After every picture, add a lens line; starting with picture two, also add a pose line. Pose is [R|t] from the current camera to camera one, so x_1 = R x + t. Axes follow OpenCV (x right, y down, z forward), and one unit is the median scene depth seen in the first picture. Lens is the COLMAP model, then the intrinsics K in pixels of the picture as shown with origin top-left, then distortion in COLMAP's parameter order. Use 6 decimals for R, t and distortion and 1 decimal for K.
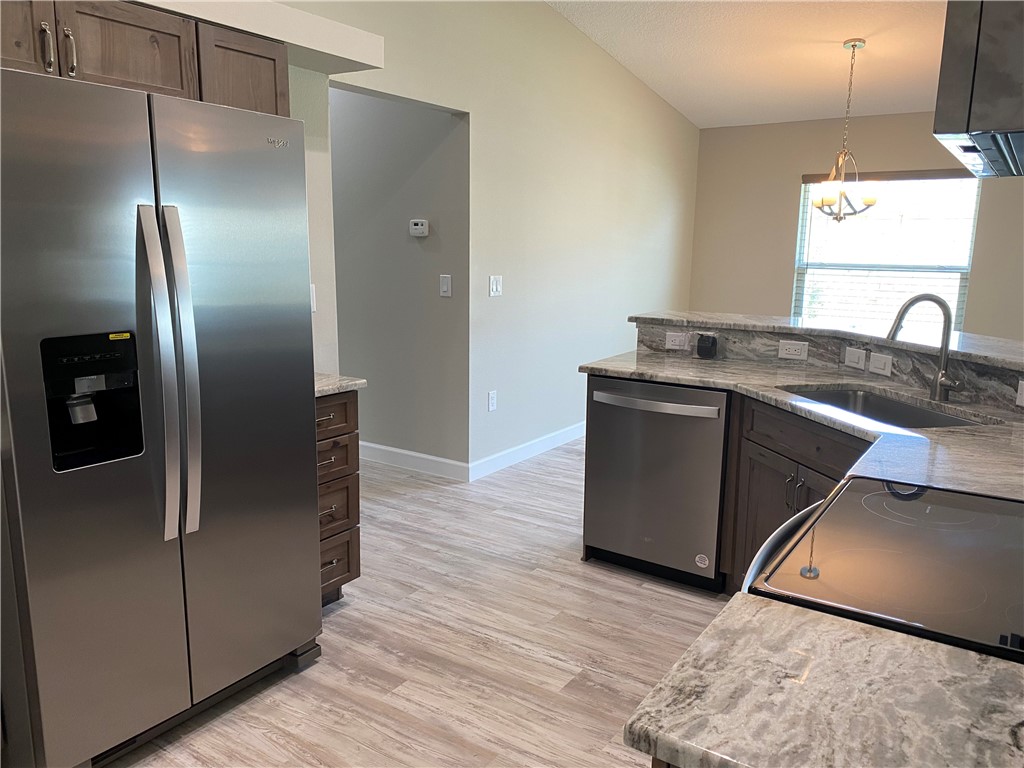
lens RADIAL K [[785.6, 0, 504.9], [0, 785.6, 386.7], [0, 0, 1]] dist [0.036941, -0.027332]
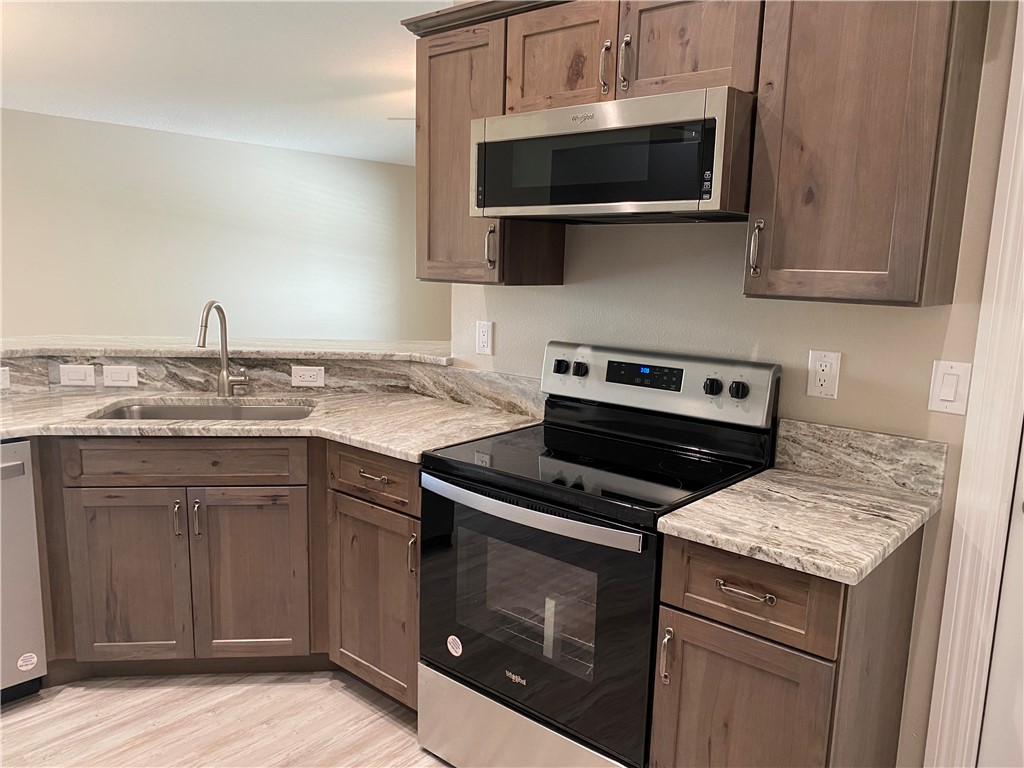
lens RADIAL K [[785.6, 0, 503.2], [0, 785.6, 392.4], [0, 0, 1]] dist [0.036941, -0.027332]
pose [[0.124878, -0.175080, 0.976603, -0.488489], [0.157731, 0.975293, 0.154676, -0.100364], [-0.979554, 0.134725, 0.149409, 0.473858]]
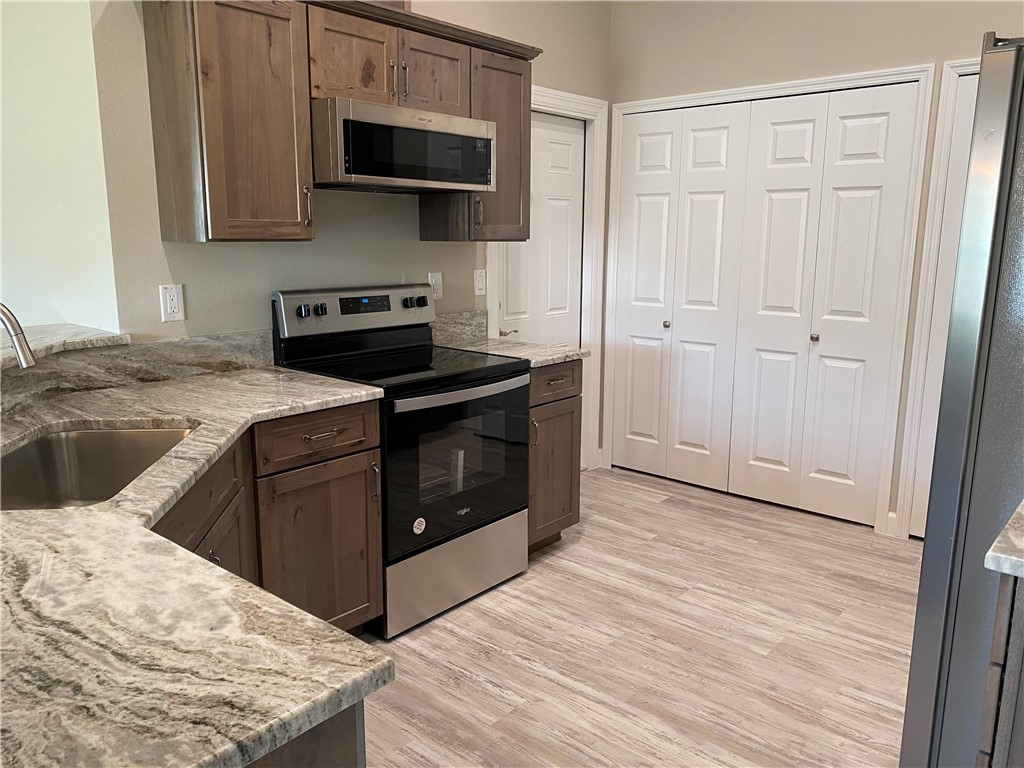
lens RADIAL K [[785.6, 0, 513.3], [0, 785.6, 383.0], [0, 0, 1]] dist [0.036941, -0.027332]
pose [[-0.992406, -0.040694, 0.116078, 0.029709], [0.004551, 0.930894, 0.365260, -0.282282], [-0.122921, 0.363015, -0.923640, 1.568060]]
